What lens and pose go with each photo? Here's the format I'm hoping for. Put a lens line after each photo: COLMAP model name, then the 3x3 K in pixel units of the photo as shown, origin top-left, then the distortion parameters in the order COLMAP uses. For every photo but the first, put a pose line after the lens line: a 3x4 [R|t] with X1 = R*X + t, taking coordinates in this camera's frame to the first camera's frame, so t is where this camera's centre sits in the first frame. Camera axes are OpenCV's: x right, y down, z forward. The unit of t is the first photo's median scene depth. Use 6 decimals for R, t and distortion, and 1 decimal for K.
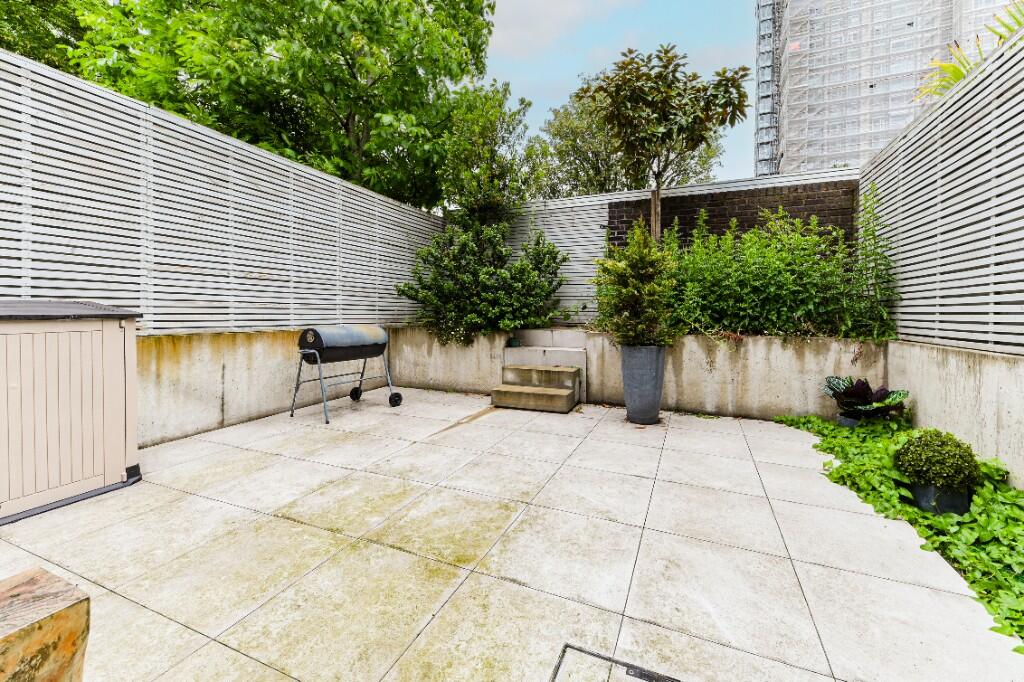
lens RADIAL K [[377.4, 0, 527.6], [0, 377.4, 312.3], [0, 0, 1]] dist [0.015716, 0.000030]
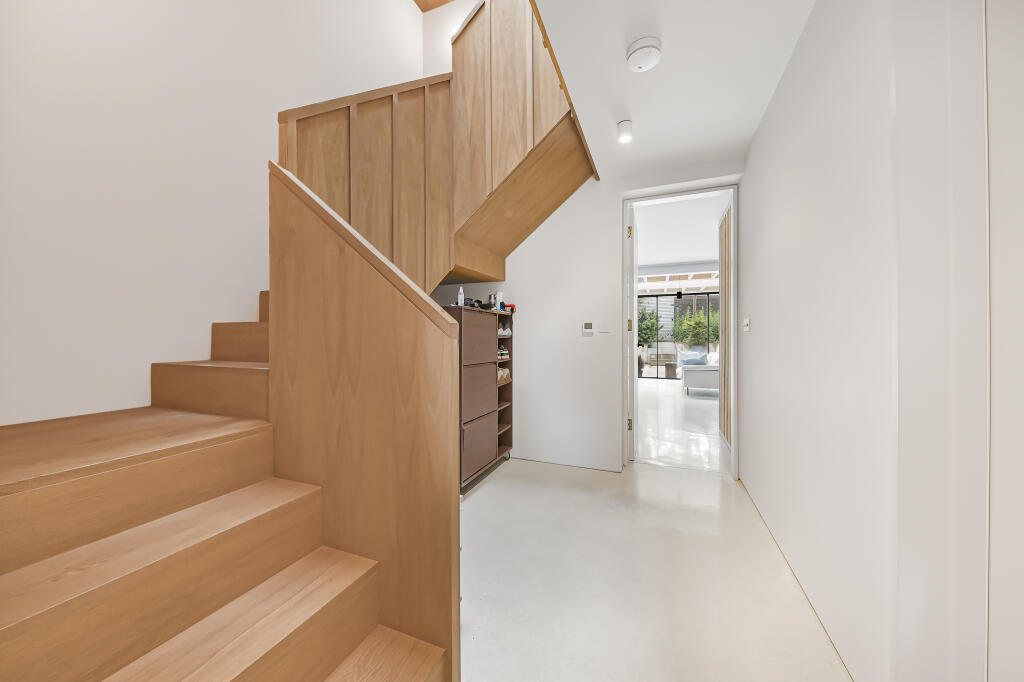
lens RADIAL K [[364.0, 0, 510.0], [0, 364.0, 336.9], [0, 0, 1]] dist [0.000177, -0.000067]
pose [[0.999110, -0.009881, 0.041010, -1.523532], [0.009721, 0.999944, 0.004105, -0.024279], [-0.041048, -0.003703, 0.999150, -2.237617]]
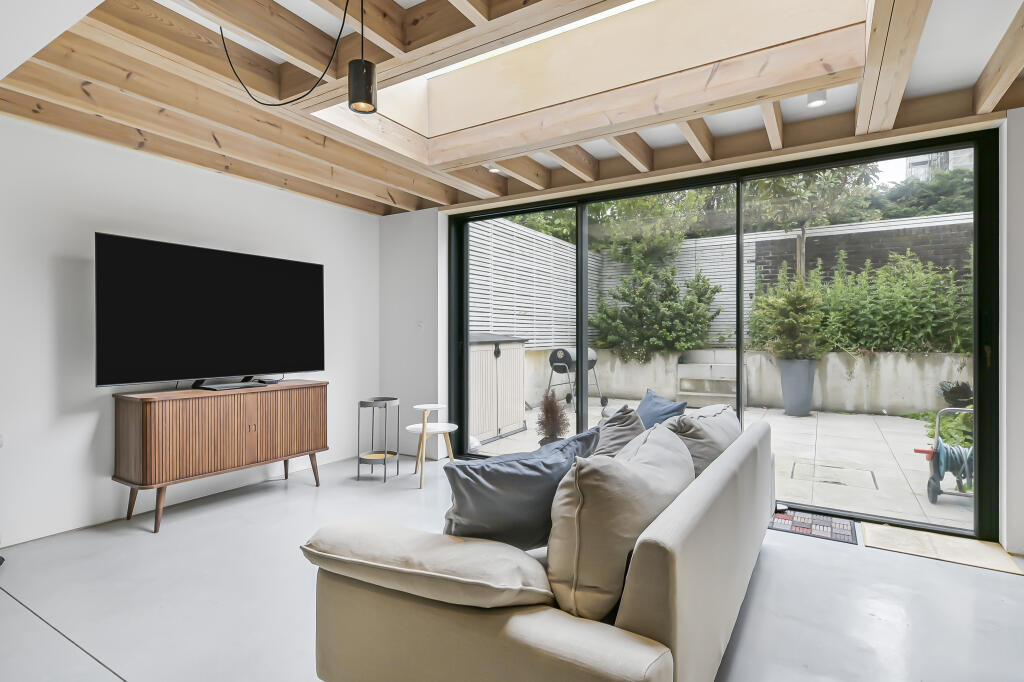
lens RADIAL K [[492.9, 0, 541.8], [0, 492.9, 339.8], [0, 0, 1]] dist [0.012029, 0.000104]
pose [[0.995204, -0.009114, -0.097399, -0.414964], [0.010015, 0.999911, 0.008769, -0.008424], [0.097310, -0.009702, 0.995207, -0.819225]]
